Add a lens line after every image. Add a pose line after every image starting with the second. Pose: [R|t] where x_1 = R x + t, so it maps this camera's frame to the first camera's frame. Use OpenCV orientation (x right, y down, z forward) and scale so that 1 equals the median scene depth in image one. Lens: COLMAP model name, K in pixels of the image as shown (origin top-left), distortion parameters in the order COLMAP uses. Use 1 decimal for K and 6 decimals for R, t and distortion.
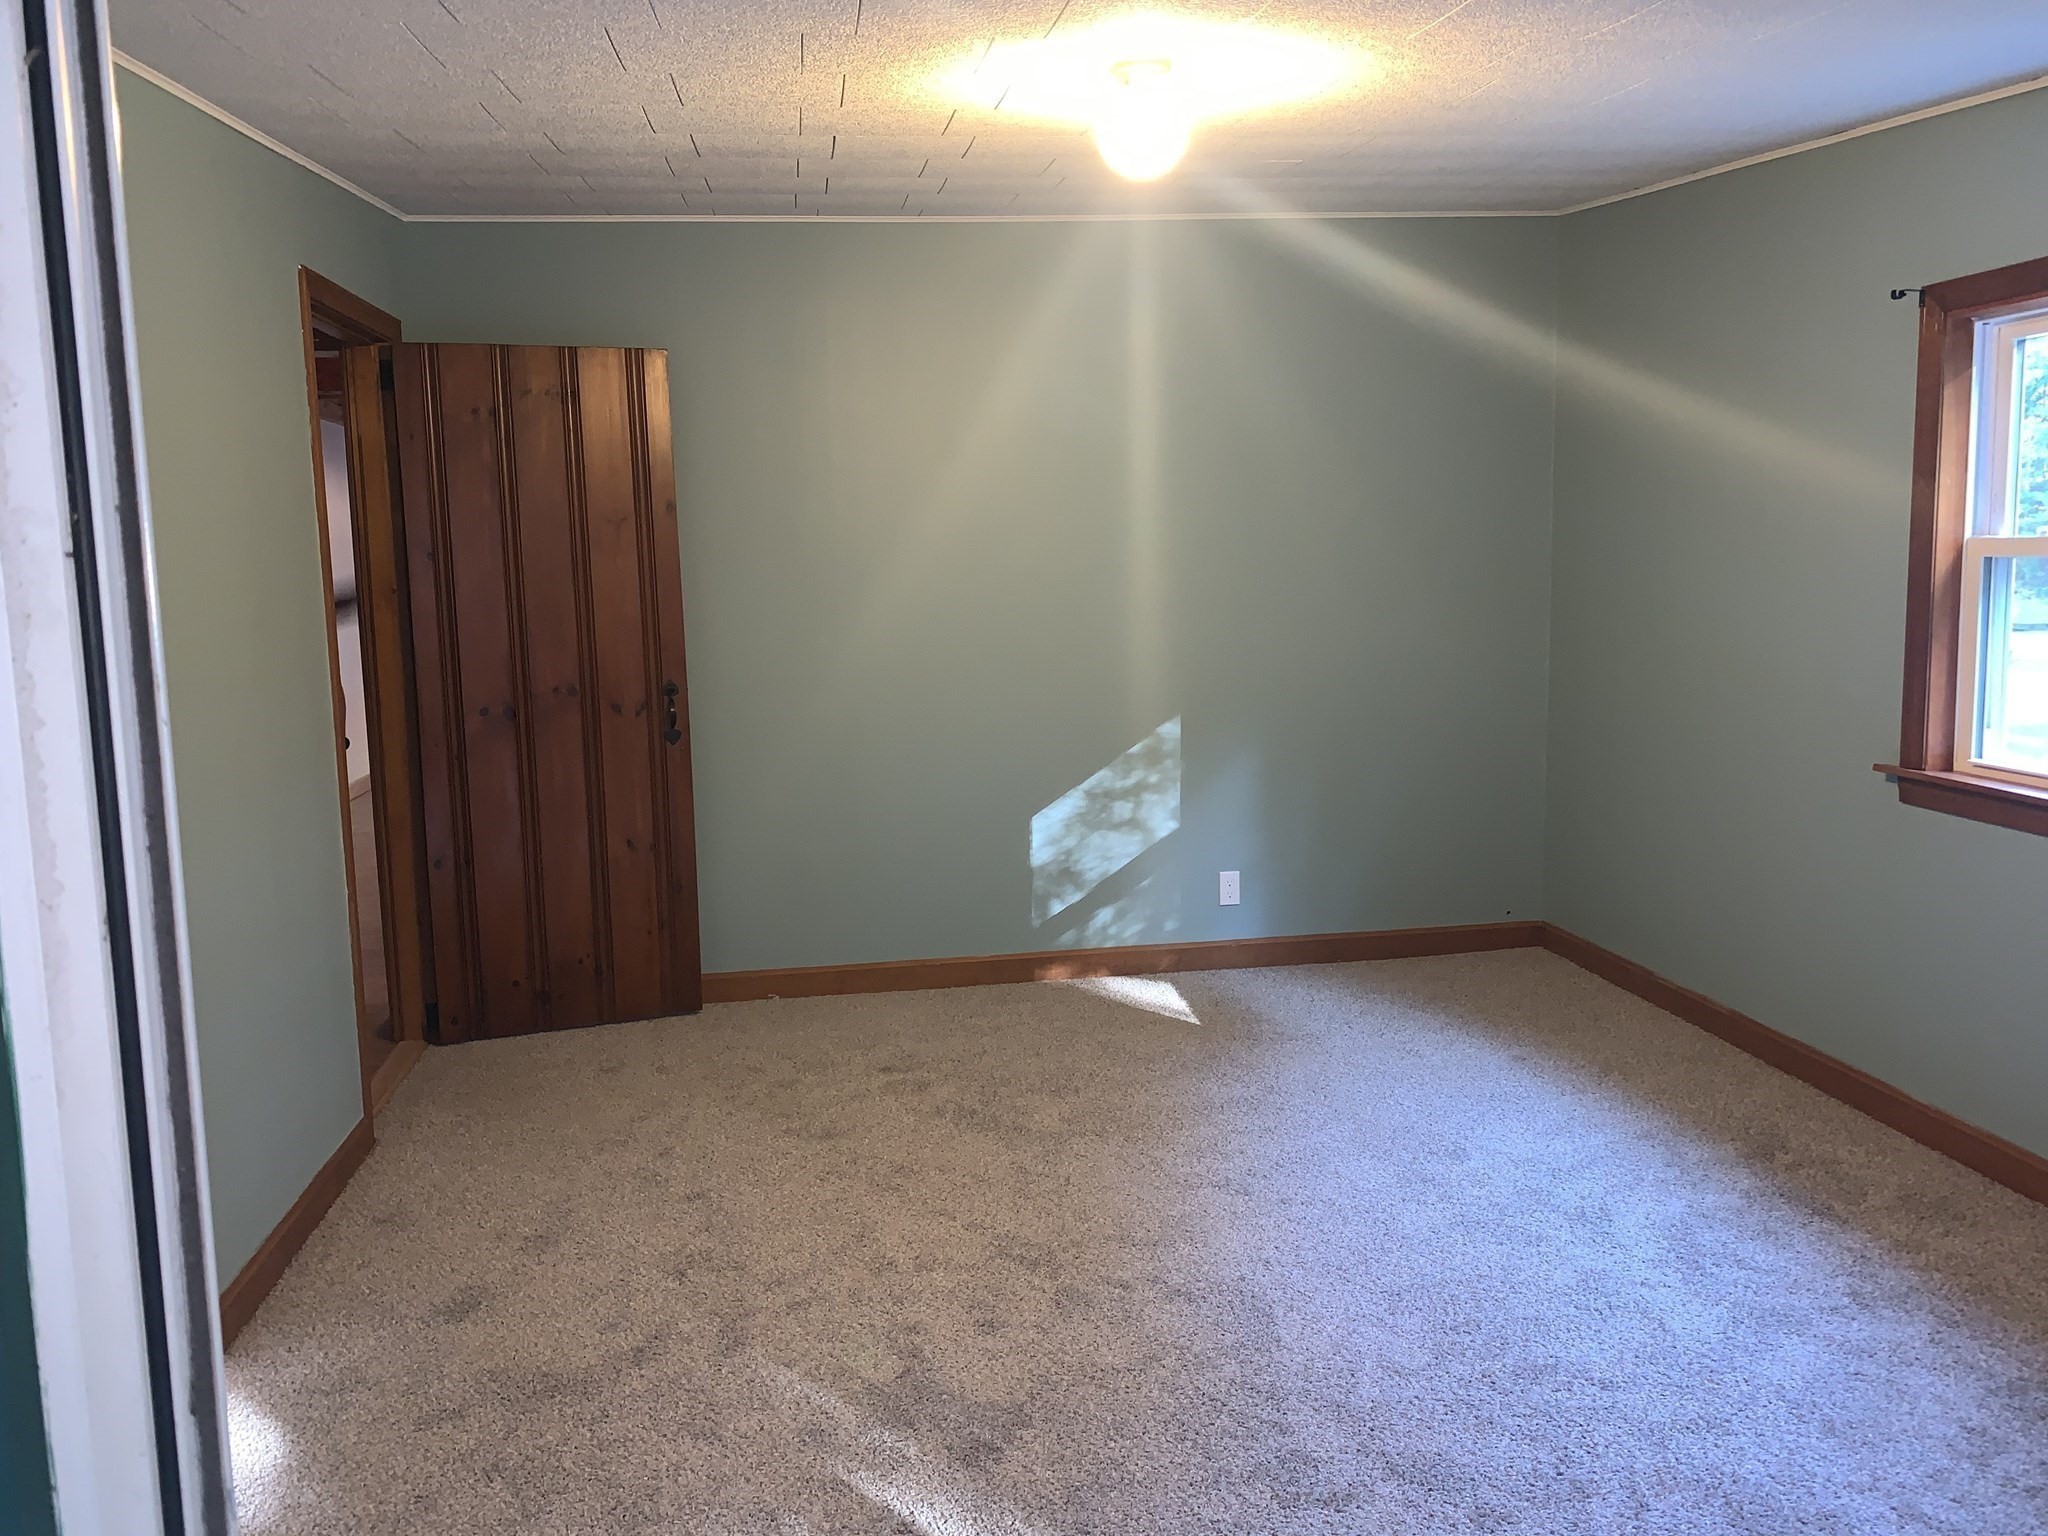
lens RADIAL K [[1553.3, 0, 1024.0], [0, 1553.3, 768.0], [0, 0, 1]] dist [0.054870, 0.002048]
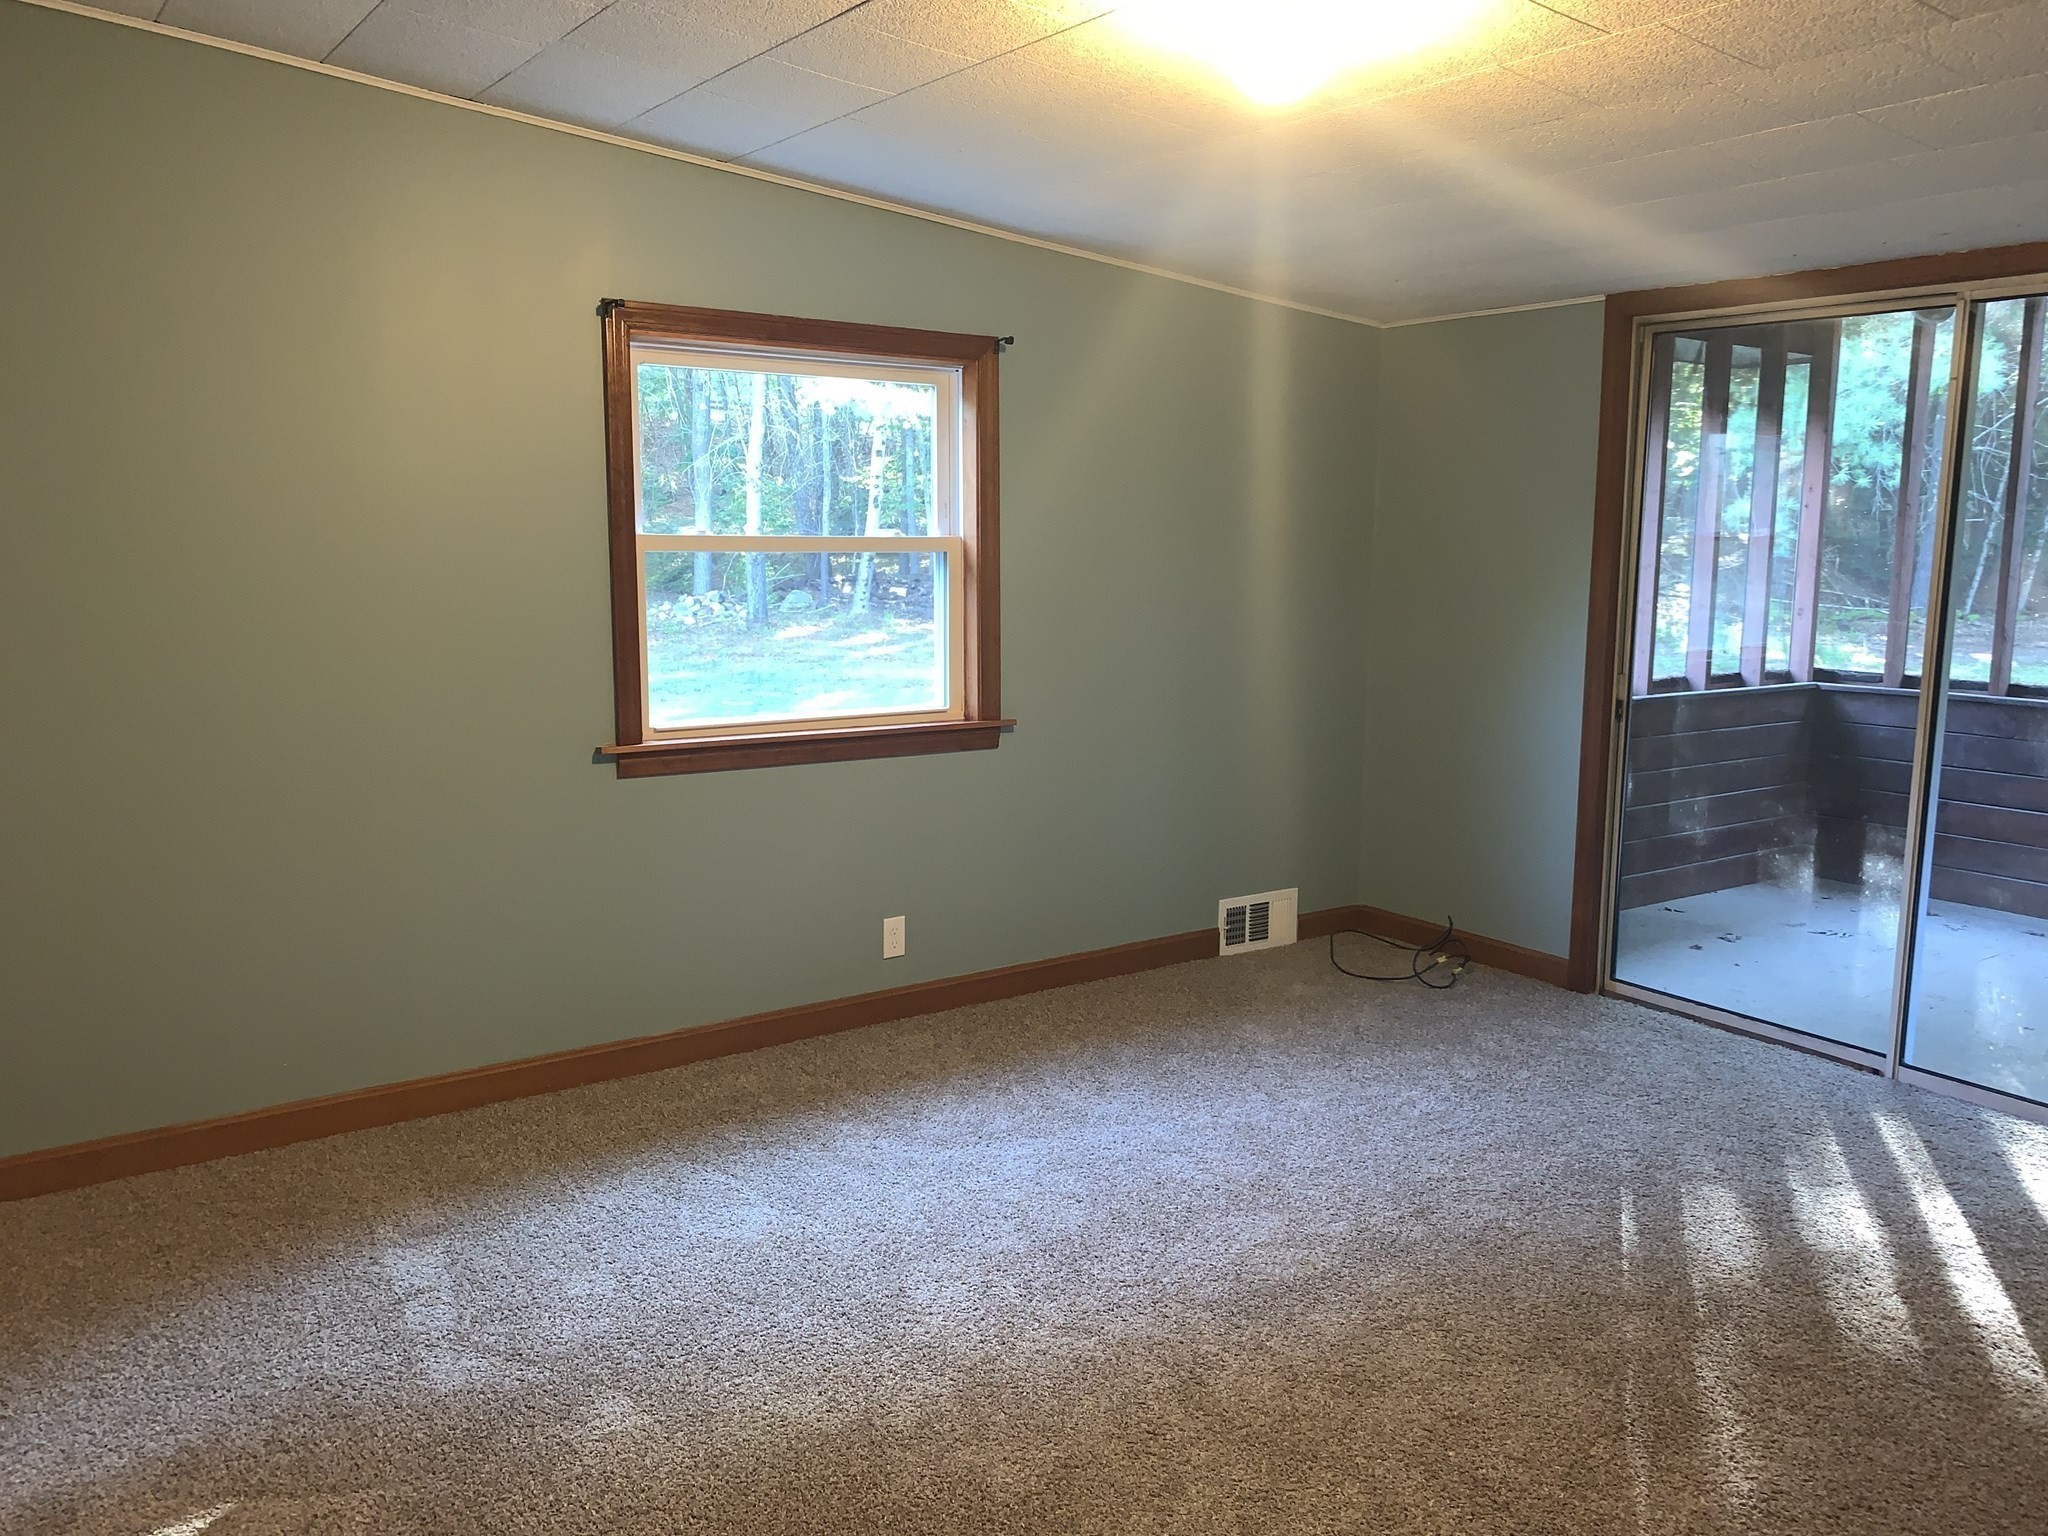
lens RADIAL K [[1572.4, 0, 1024.0], [0, 1572.4, 768.0], [0, 0, 1]] dist [0.049806, -0.097256]
pose [[-0.456398, -0.120055, 0.881639, -0.526852], [0.119647, 0.973576, 0.194512, -0.164591], [-0.881695, 0.194260, -0.429973, 1.242386]]
